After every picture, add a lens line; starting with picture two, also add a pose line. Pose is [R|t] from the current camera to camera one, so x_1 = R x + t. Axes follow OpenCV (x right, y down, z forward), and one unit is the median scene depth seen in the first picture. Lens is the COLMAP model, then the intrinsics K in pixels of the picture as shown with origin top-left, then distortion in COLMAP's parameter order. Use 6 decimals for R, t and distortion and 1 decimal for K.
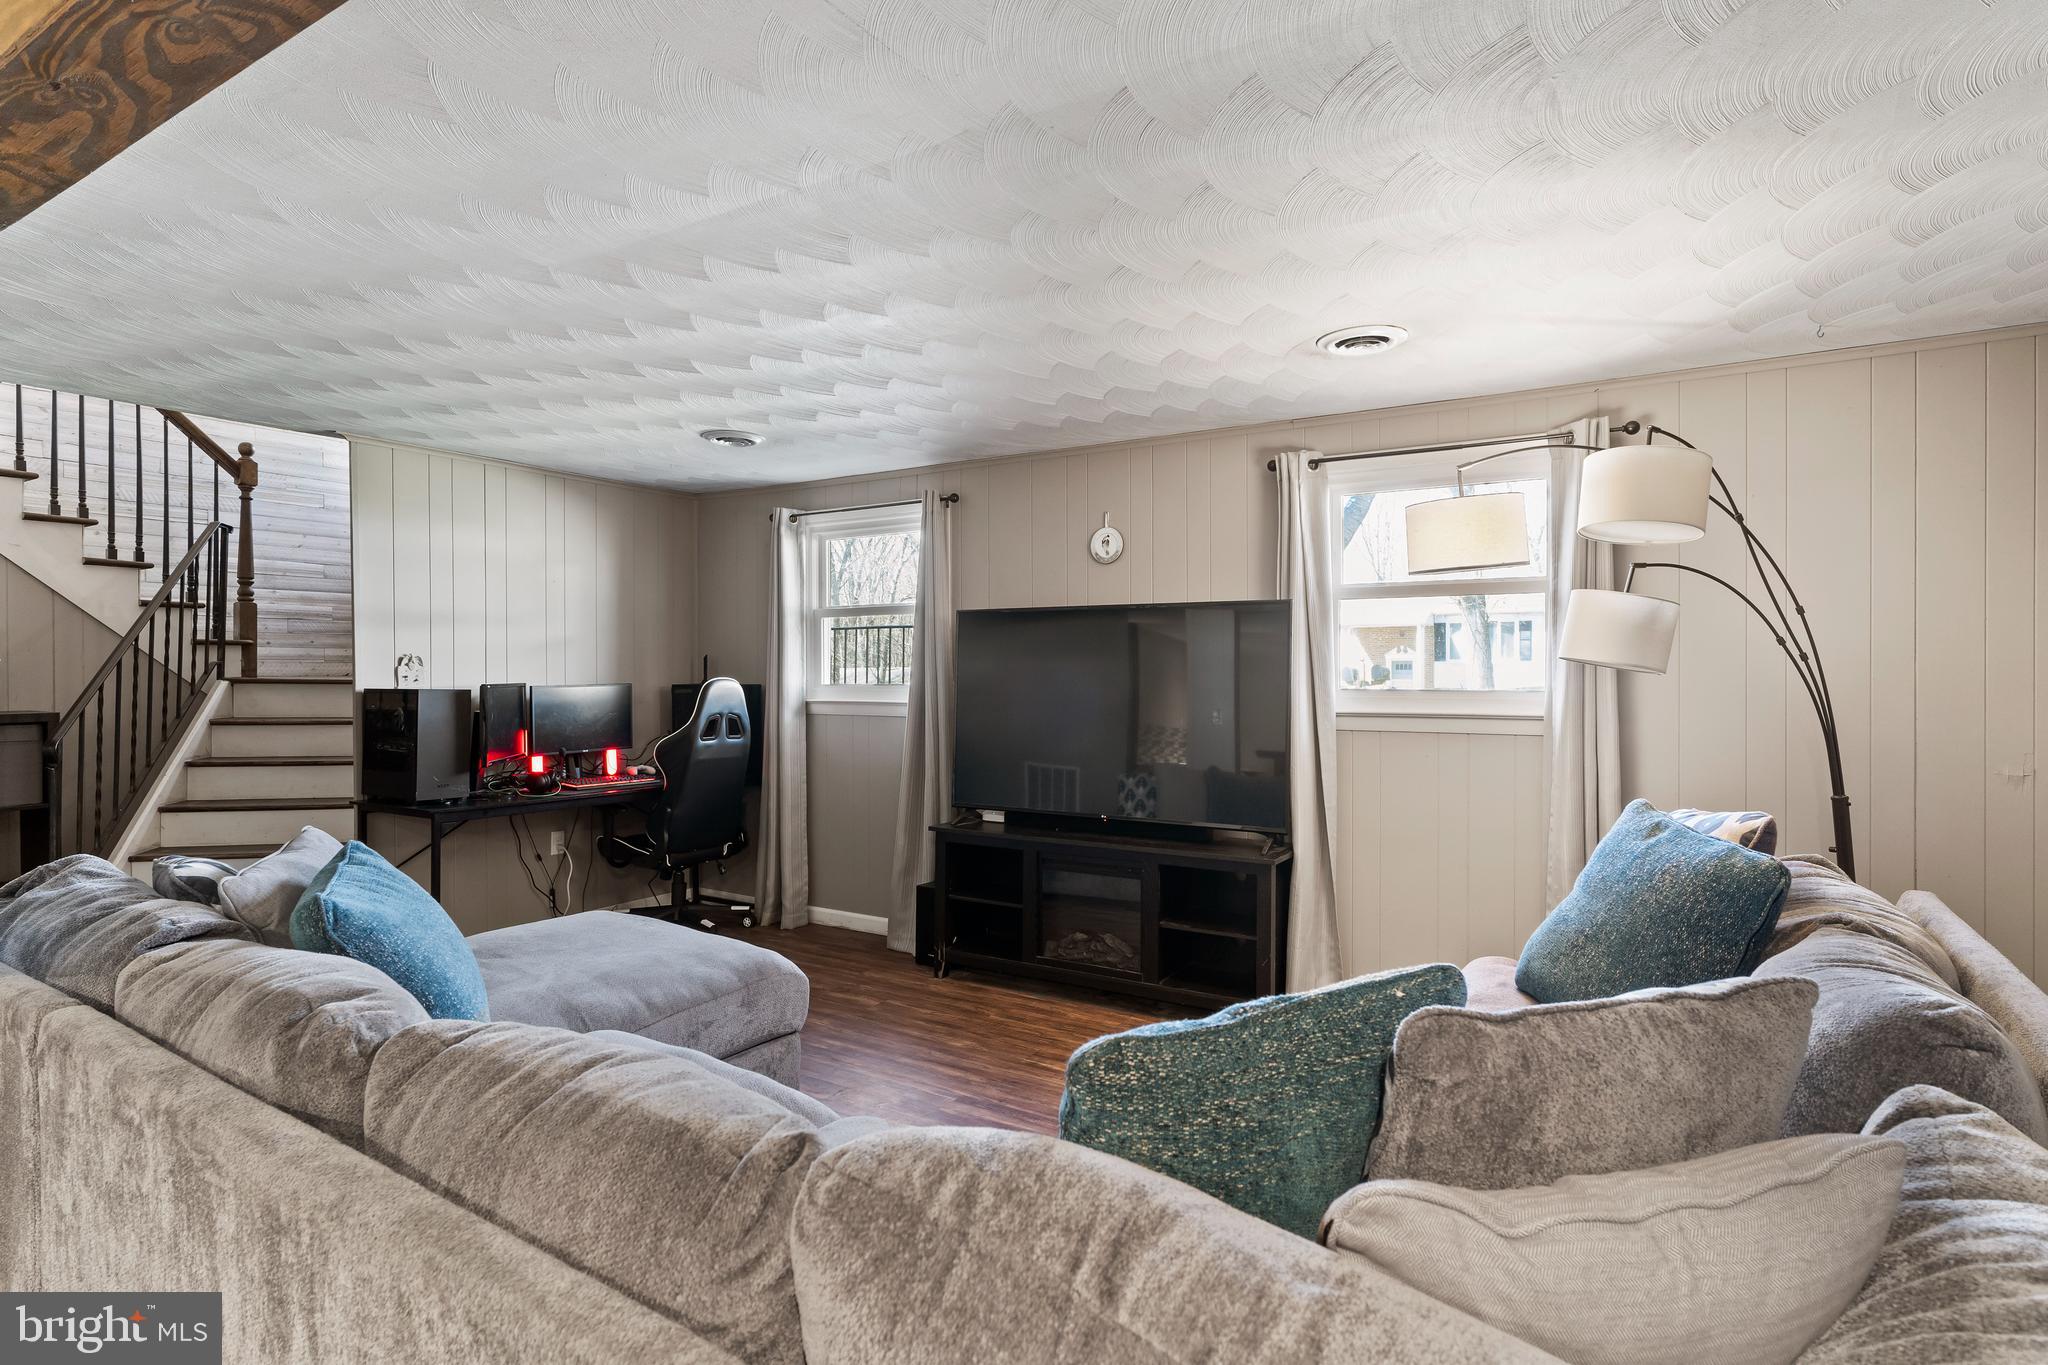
lens RADIAL K [[1055.2, 0, 1032.0], [0, 1055.2, 671.7], [0, 0, 1]] dist [0.001960, -0.000552]
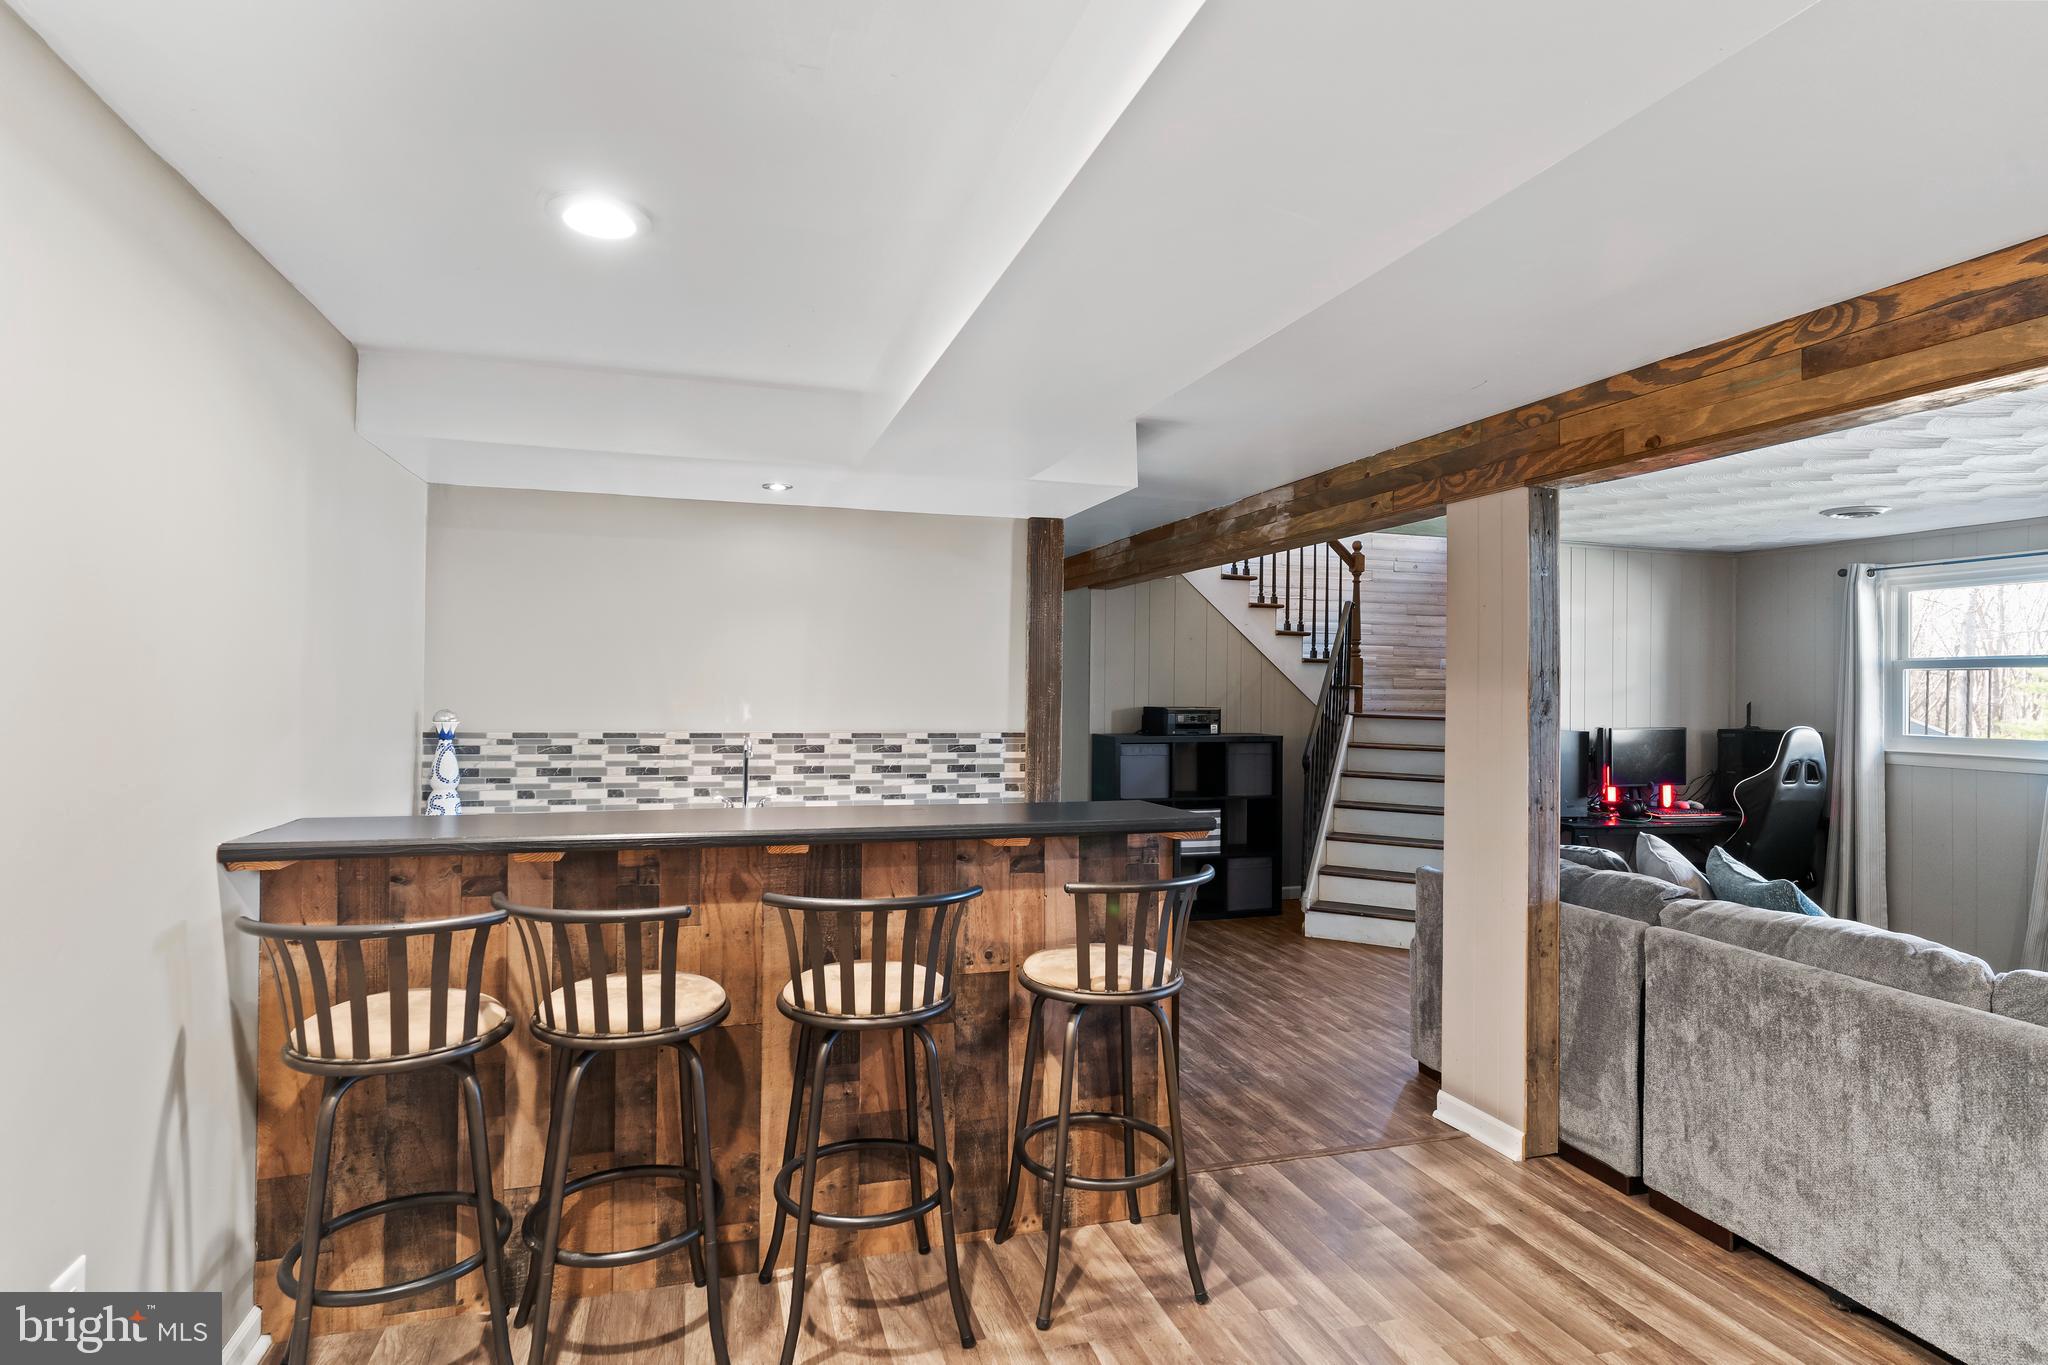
lens RADIAL K [[1055.2, 0, 1014.1], [0, 1055.2, 684.6], [0, 0, 1]] dist [0.001960, -0.000552]
pose [[0.752240, 0.011388, -0.658791, -0.180608], [-0.015636, 0.999878, -0.000570, -0.023368], [0.658704, 0.010730, 0.752326, -0.333017]]
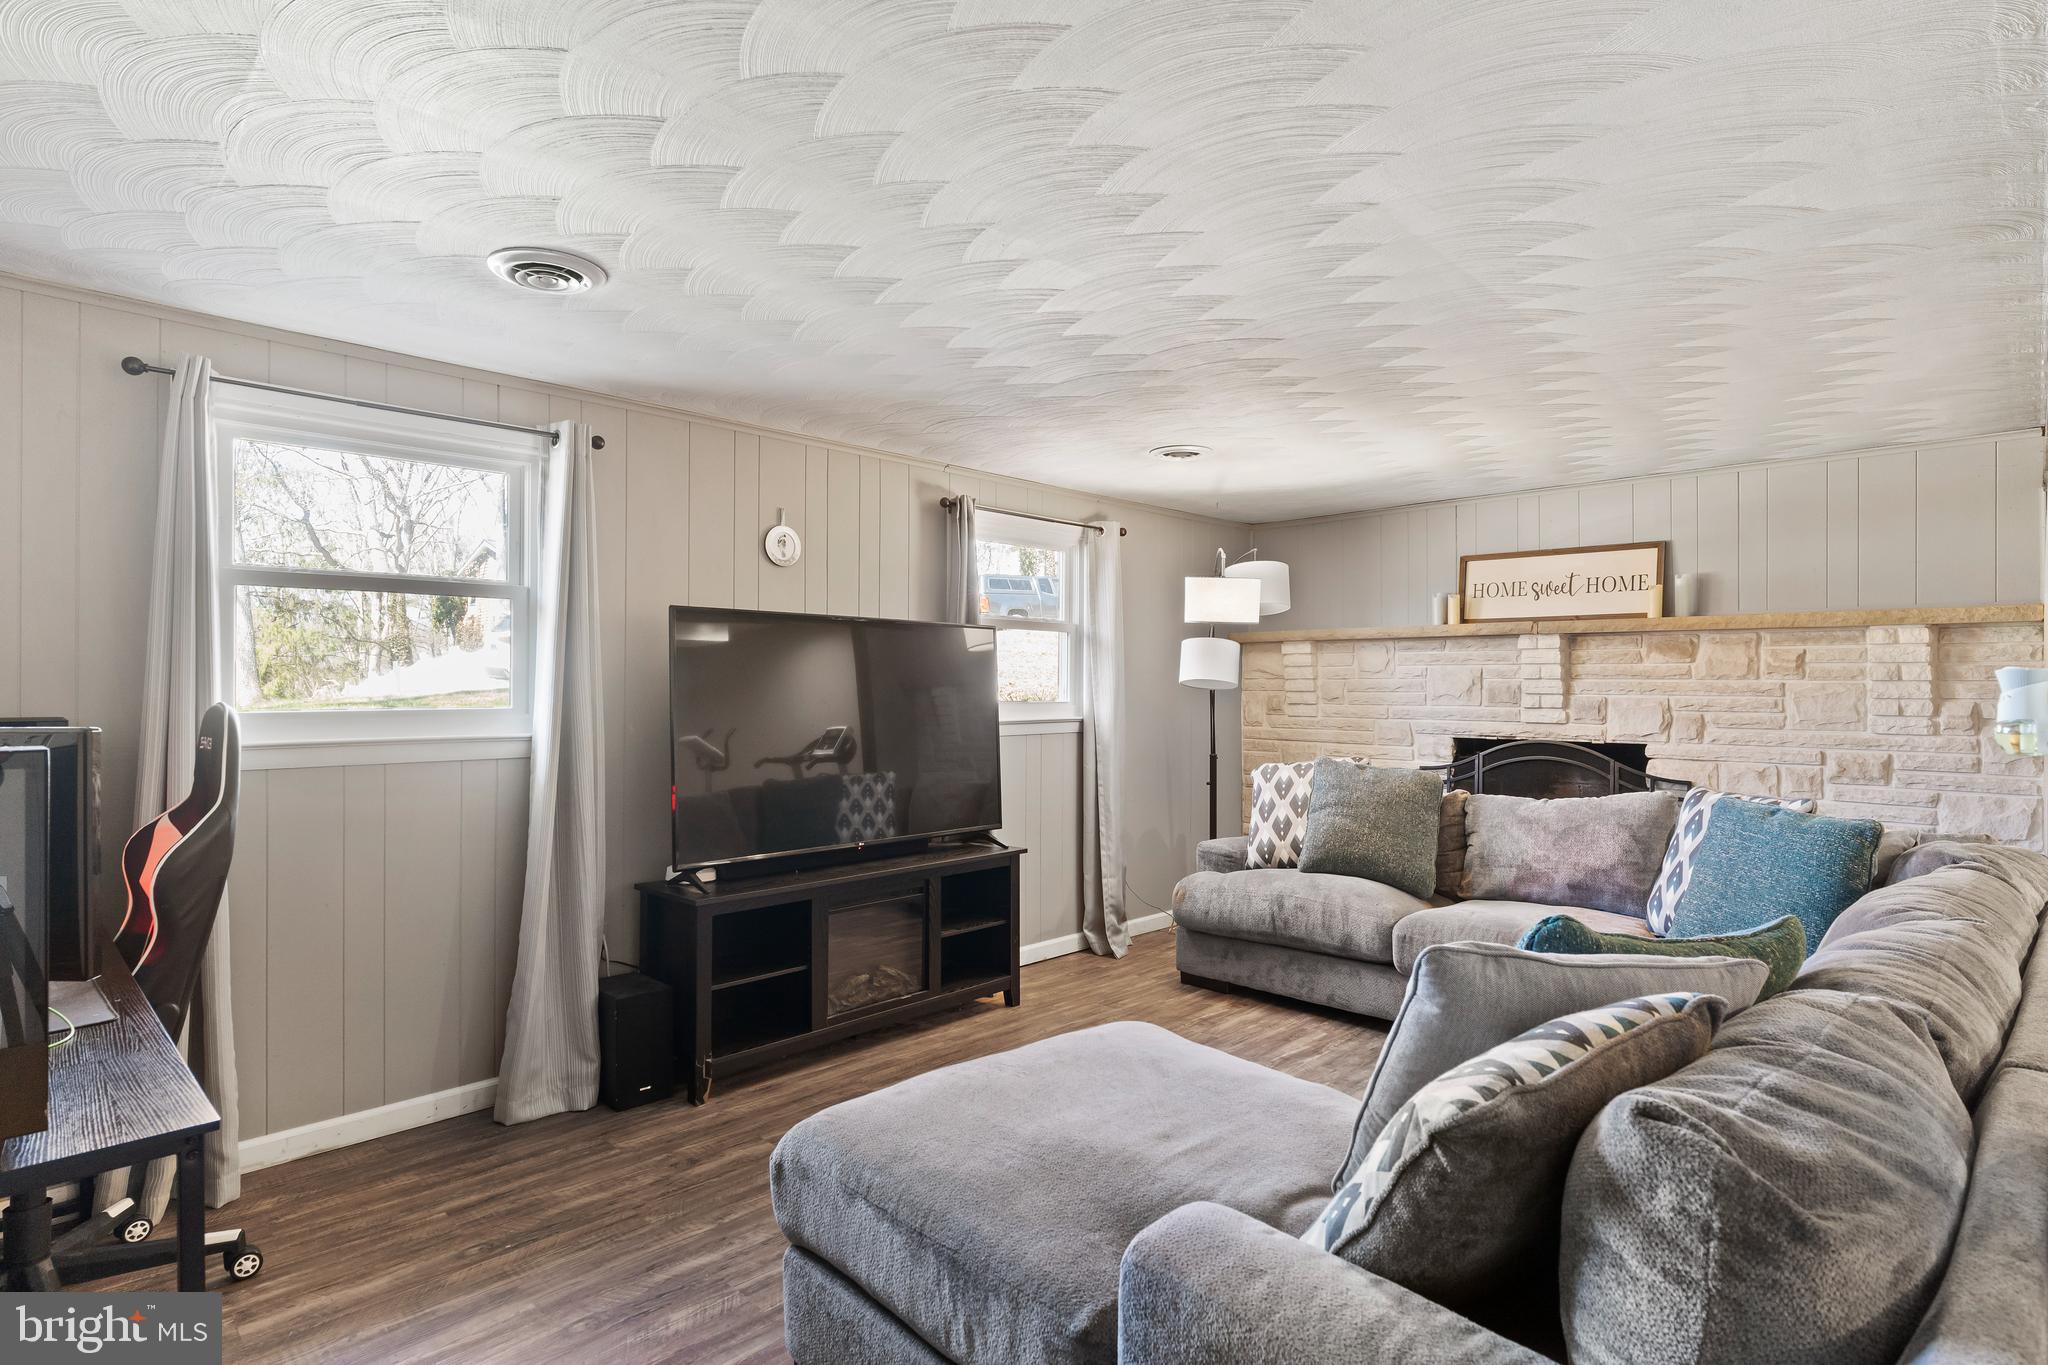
lens RADIAL K [[1055.2, 0, 1029.1], [0, 1055.2, 681.0], [0, 0, 1]] dist [0.001960, -0.000552]
pose [[0.220009, 0.000552, 0.975498, -0.673690], [-0.002951, 0.999996, 0.000100, -0.006385], [-0.975493, -0.002901, 0.220009, 0.543102]]
